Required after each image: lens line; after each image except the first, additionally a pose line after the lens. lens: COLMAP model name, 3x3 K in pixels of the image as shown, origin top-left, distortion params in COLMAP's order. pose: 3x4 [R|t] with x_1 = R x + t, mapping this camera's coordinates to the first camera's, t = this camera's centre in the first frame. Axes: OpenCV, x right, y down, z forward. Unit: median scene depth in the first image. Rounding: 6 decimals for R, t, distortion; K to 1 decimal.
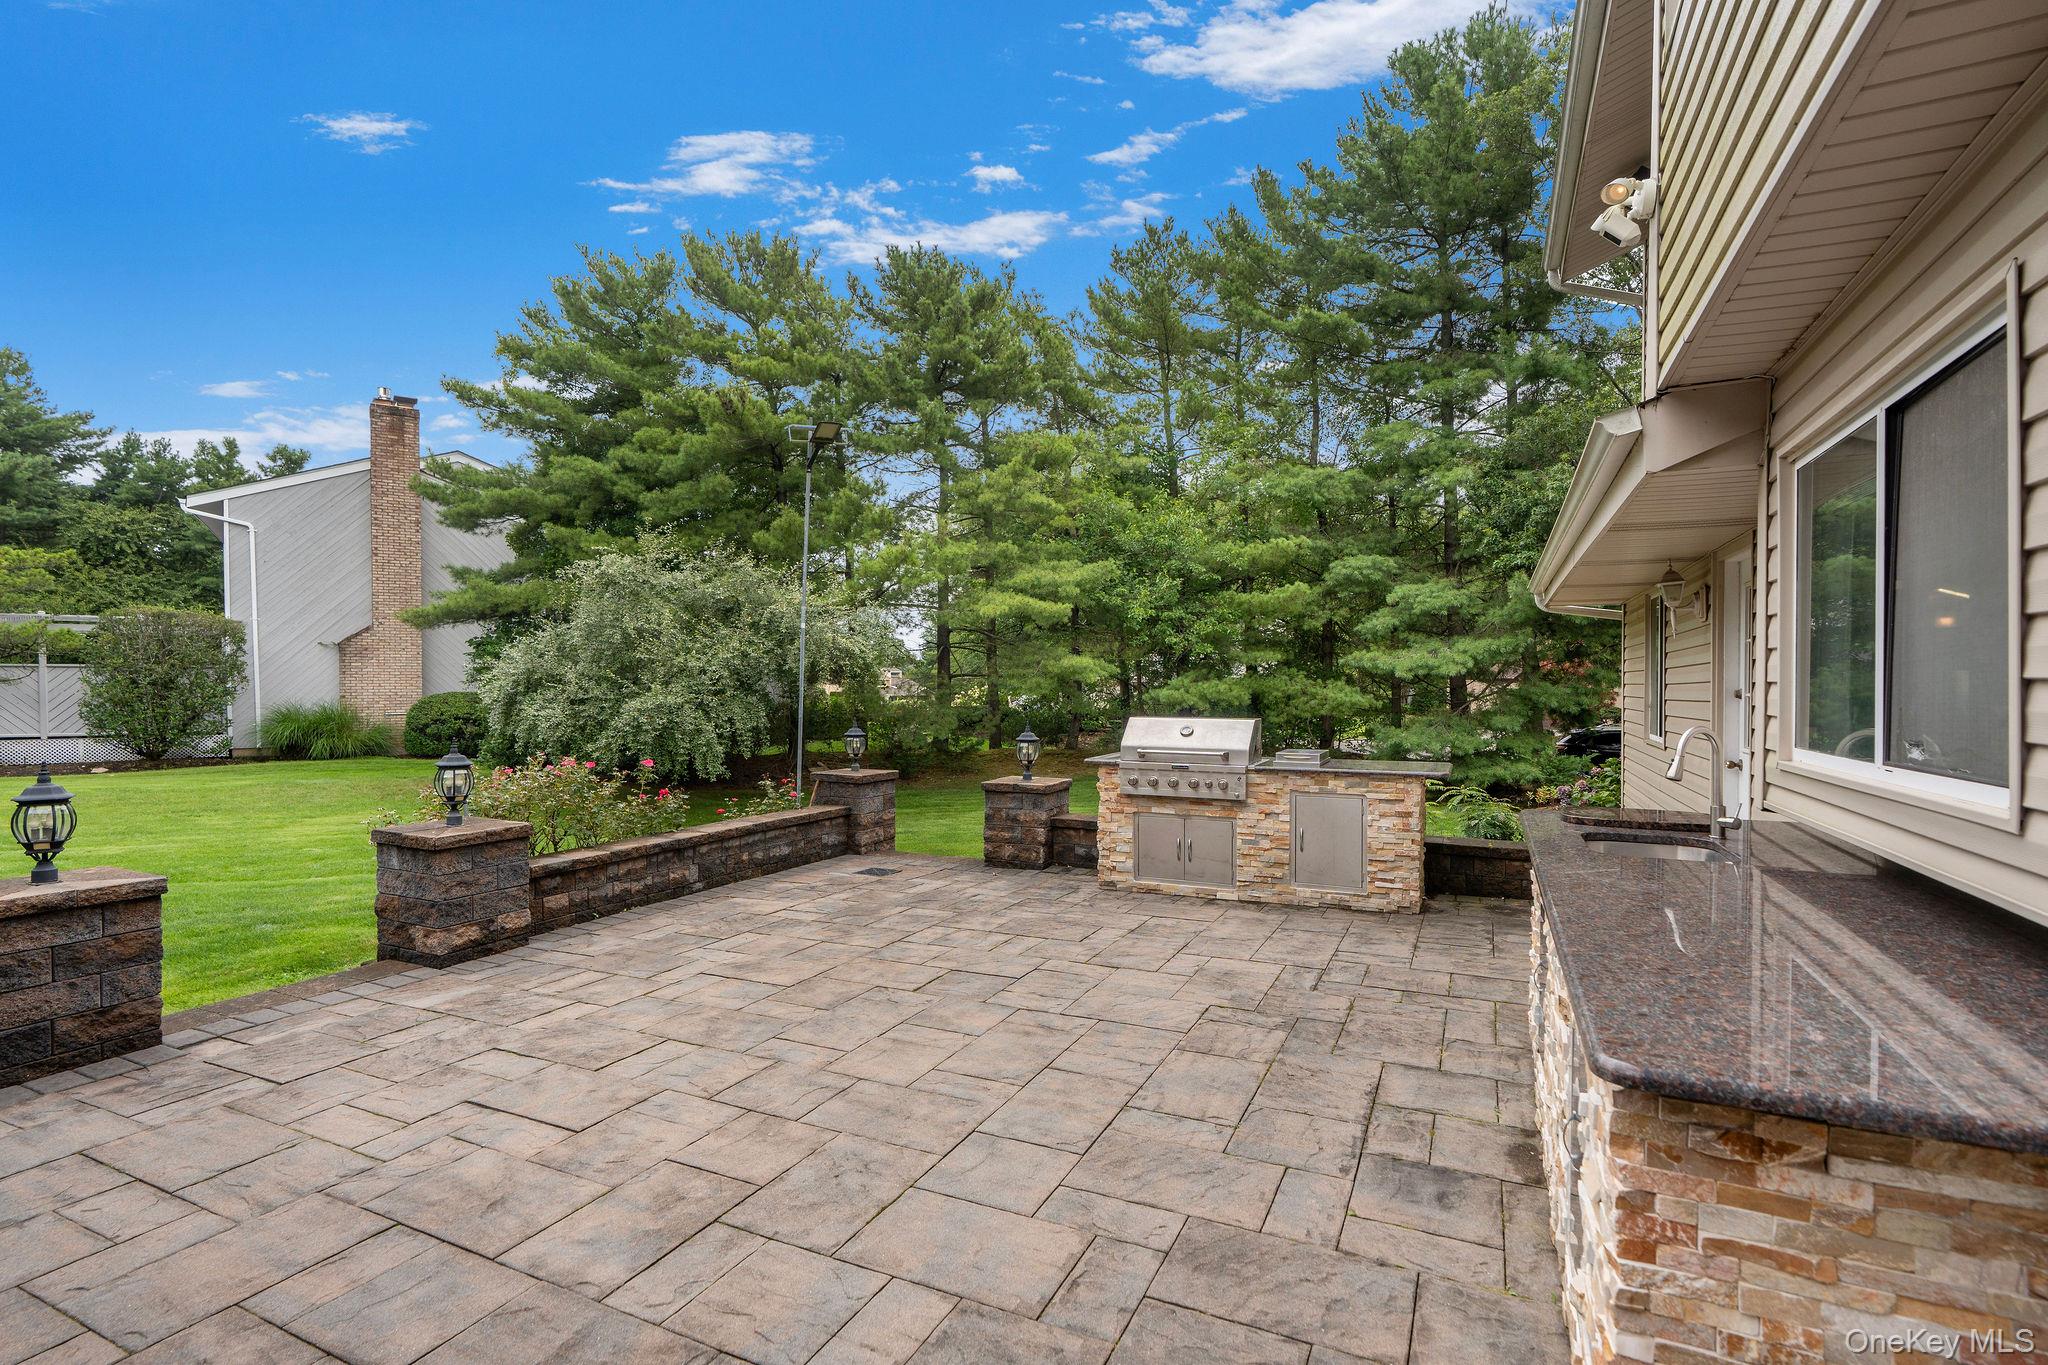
lens RADIAL K [[940.8, 0, 1022.7], [0, 940.8, 693.4], [0, 0, 1]] dist [0.002055, 0.000927]
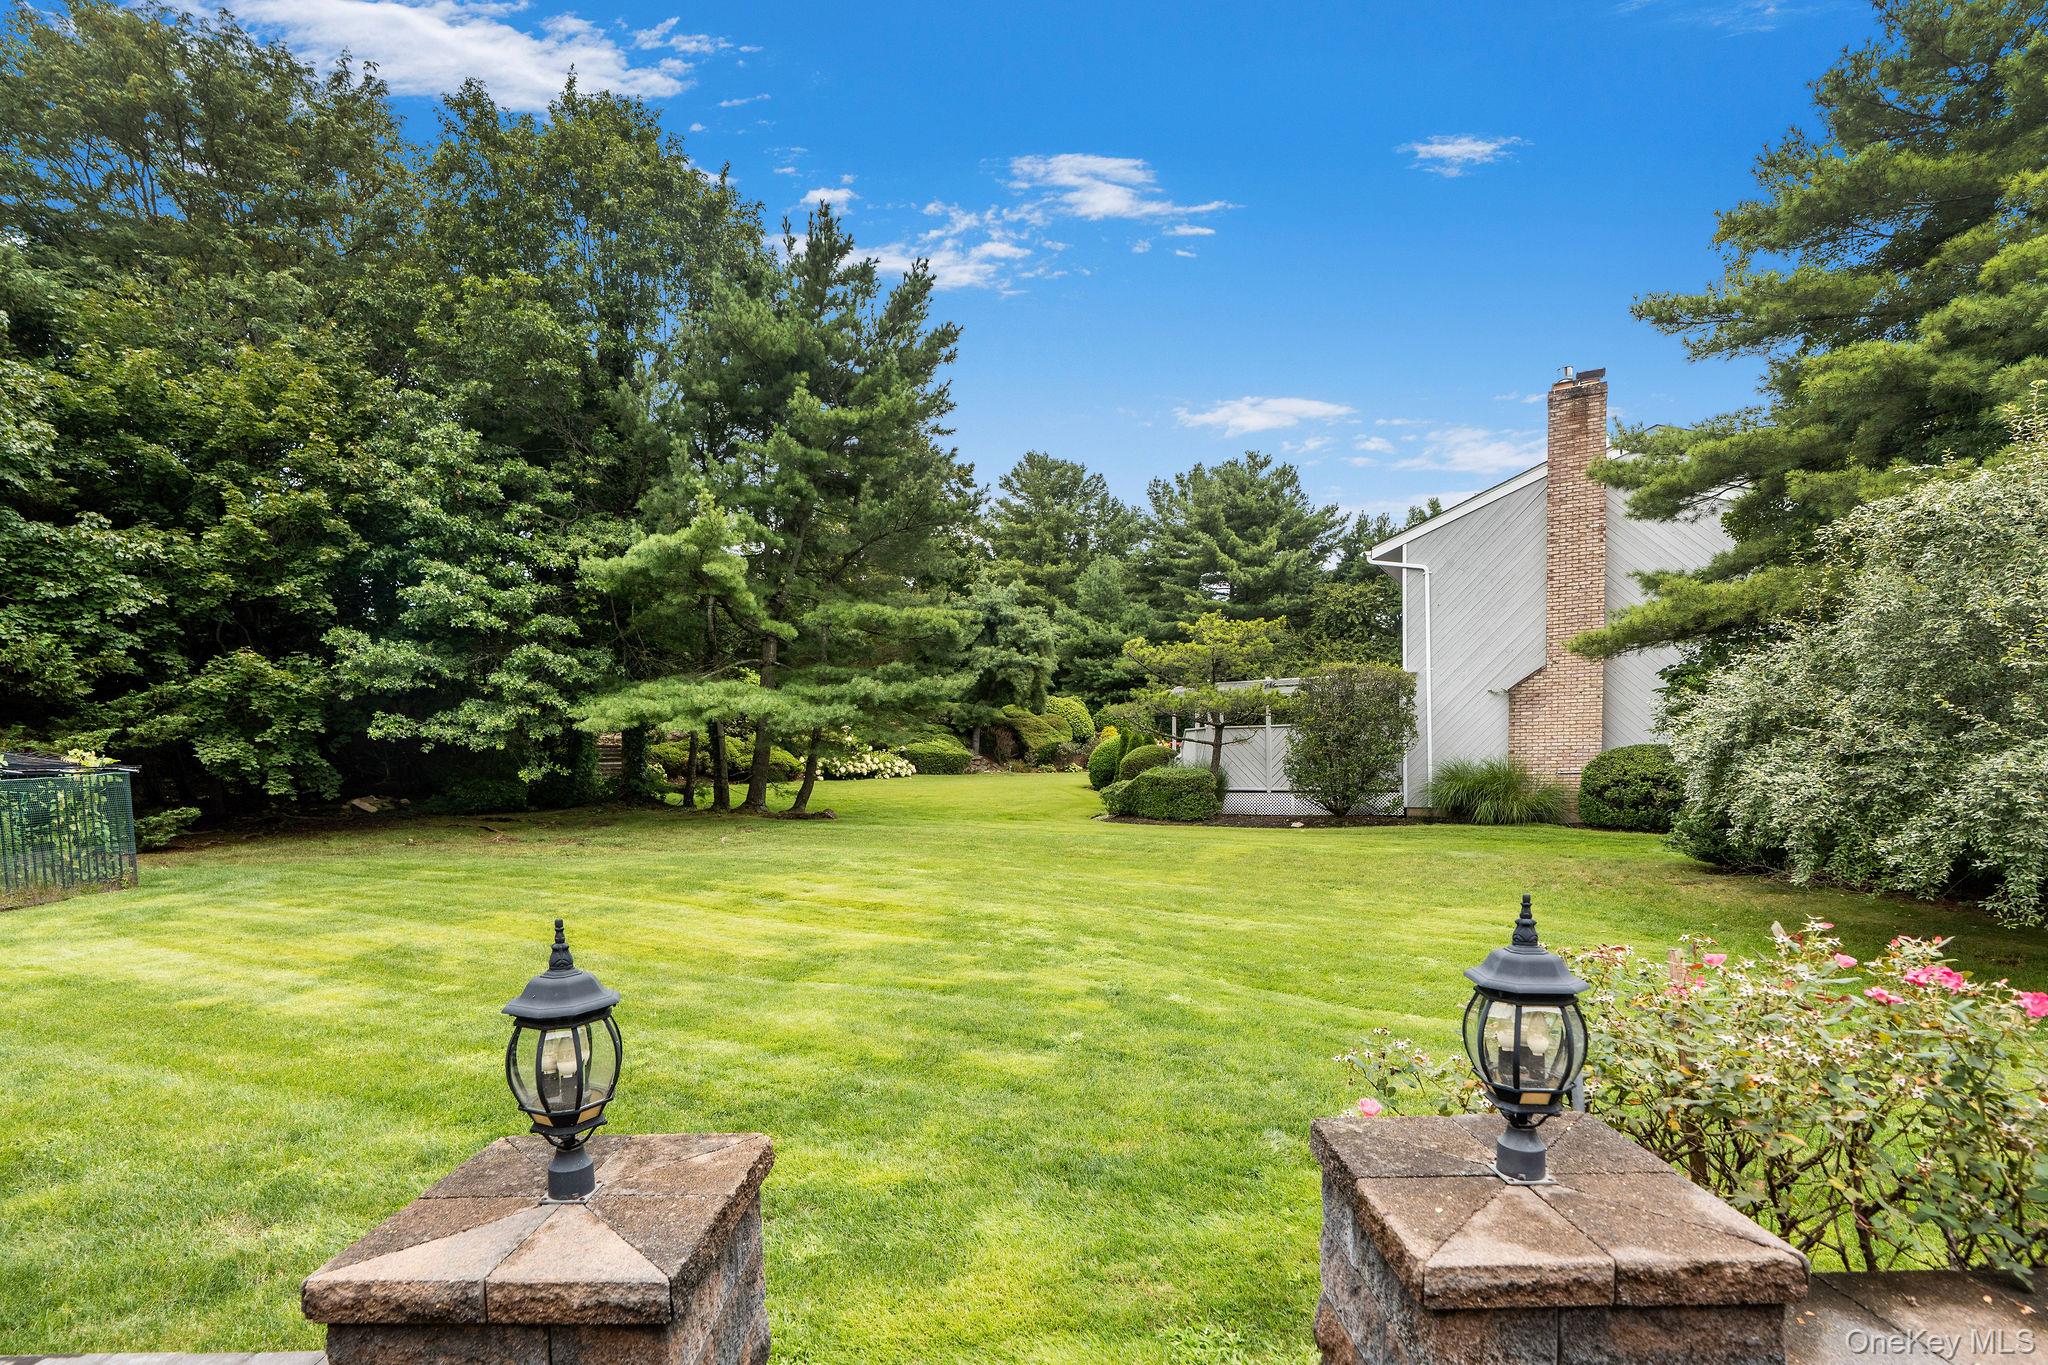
lens RADIAL K [[1028.4, 0, 987.9], [0, 1028.4, 821.3], [0, 0, 1]] dist [0.000393, 0.000623]
pose [[0.439087, 0.051909, -0.896944, -0.102957], [0.013314, 0.997844, 0.064266, -0.000055], [0.898346, -0.040160, 0.437449, 0.188209]]
